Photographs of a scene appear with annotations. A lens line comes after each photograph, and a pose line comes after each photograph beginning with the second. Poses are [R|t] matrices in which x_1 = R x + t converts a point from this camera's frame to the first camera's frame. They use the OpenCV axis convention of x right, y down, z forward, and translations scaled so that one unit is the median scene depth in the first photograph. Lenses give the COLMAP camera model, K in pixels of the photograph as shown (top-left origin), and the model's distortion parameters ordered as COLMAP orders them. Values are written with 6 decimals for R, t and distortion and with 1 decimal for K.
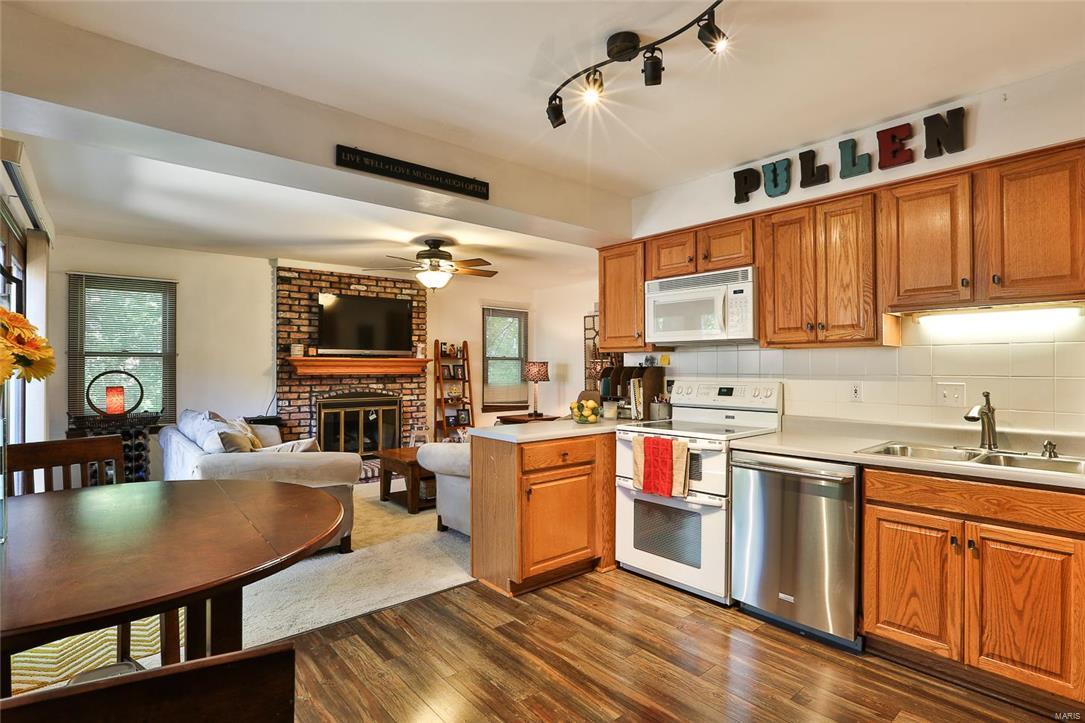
lens RADIAL K [[540.8, 0, 542.5], [0, 540.8, 365.4], [0, 0, 1]] dist [0.002875, 0.000098]
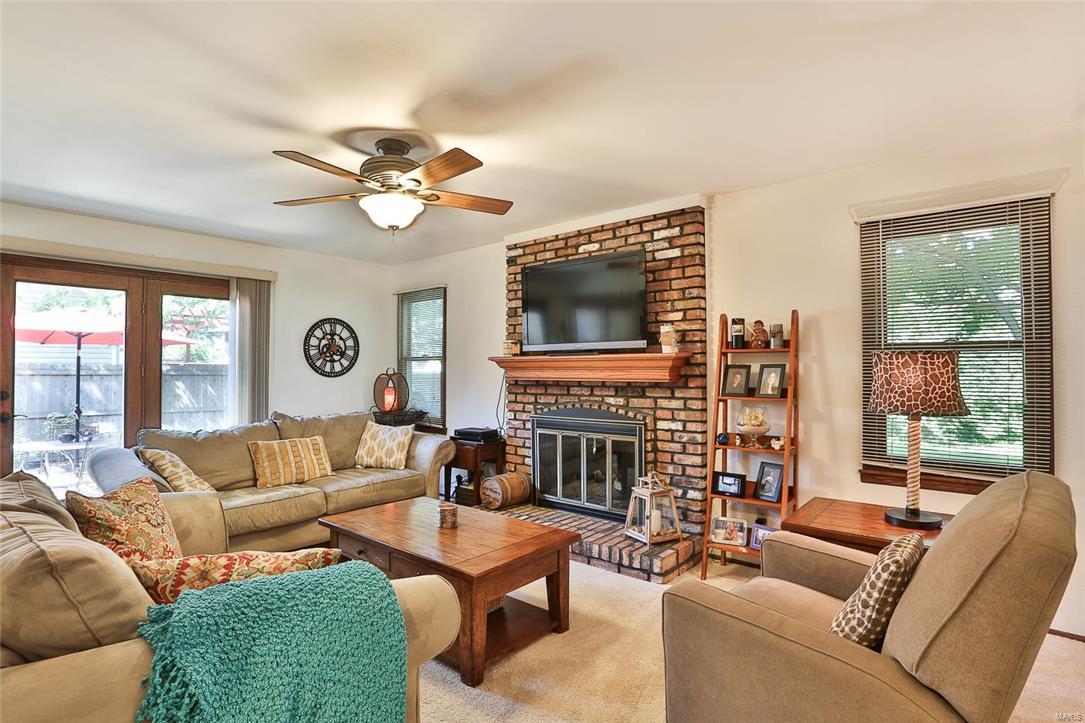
lens RADIAL K [[536.8, 0, 543.5], [0, 536.8, 359.9], [0, 0, 1]] dist [-0.004429, -0.000275]
pose [[0.196269, -0.014399, -0.980444, 0.275451], [0.007529, 0.999885, -0.013177, -0.000747], [0.980521, -0.004796, 0.196355, 0.799854]]
